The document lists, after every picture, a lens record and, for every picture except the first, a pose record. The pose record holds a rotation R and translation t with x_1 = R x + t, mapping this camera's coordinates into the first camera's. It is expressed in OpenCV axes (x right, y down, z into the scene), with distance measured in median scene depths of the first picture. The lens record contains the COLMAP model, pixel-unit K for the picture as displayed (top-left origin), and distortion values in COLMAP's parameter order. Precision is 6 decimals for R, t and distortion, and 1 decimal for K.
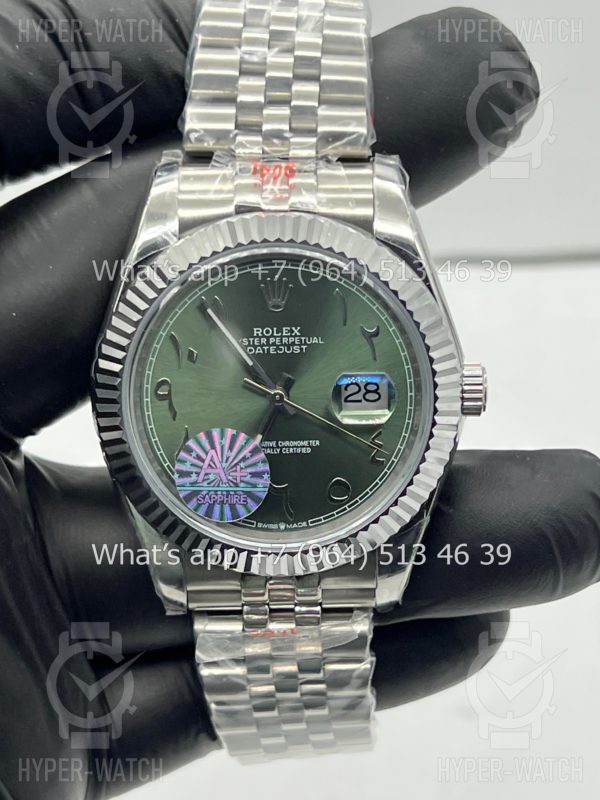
lens RADIAL K [[1839.0, 0, 295.5], [0, 1839.0, 404.4], [0, 0, 1]] dist [0.337713, 0.000000]
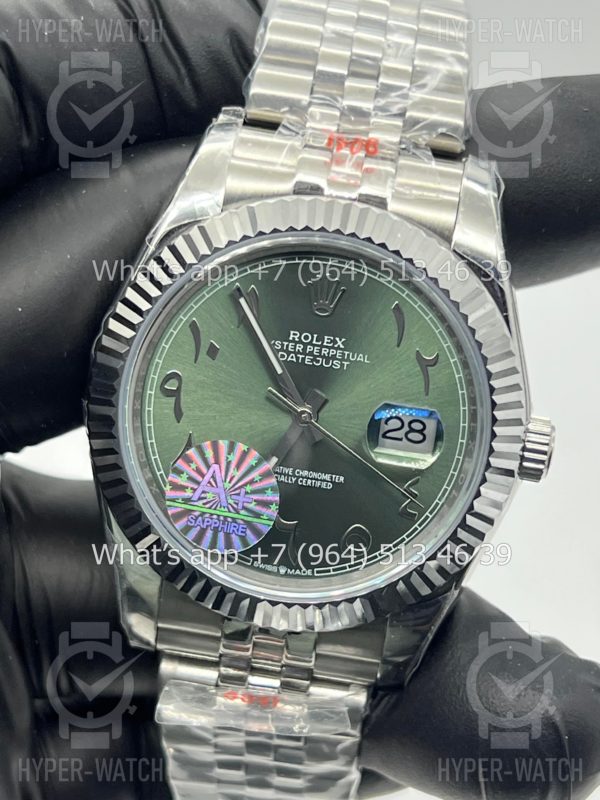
lens RADIAL K [[1839.0, 0, 306.7], [0, 1839.0, 402.2], [0, 0, 1]] dist [0.337713, 0.000000]
pose [[0.984015, 0.174729, -0.034411, 0.019023], [-0.175824, 0.983906, -0.031857, 0.016056], [0.028290, 0.037398, 0.998900, 0.163065]]
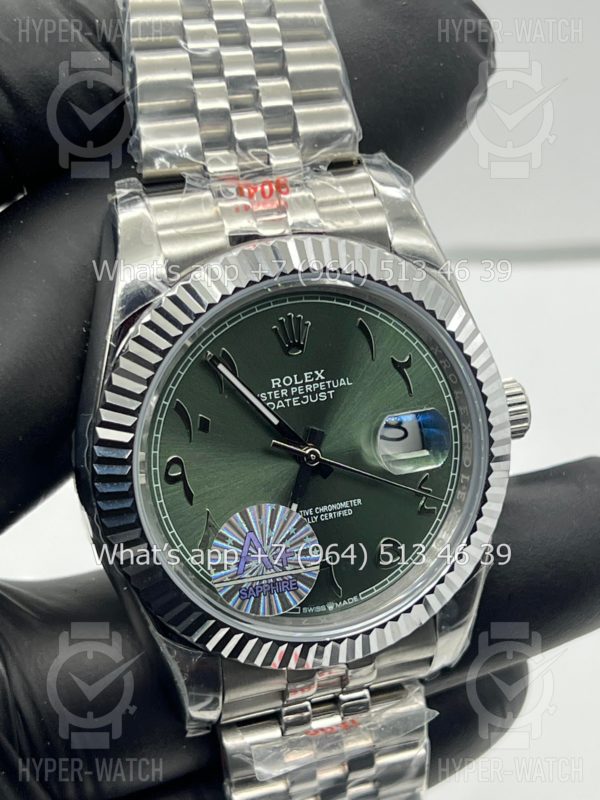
lens RADIAL K [[1839.0, 0, 284.5], [0, 1839.0, 419.1], [0, 0, 1]] dist [0.337713, 0.000000]
pose [[0.949652, -0.159422, 0.269715, -0.242992], [0.153160, 0.987210, 0.044246, -0.059277], [-0.273319, -0.000708, 0.961923, 0.197839]]
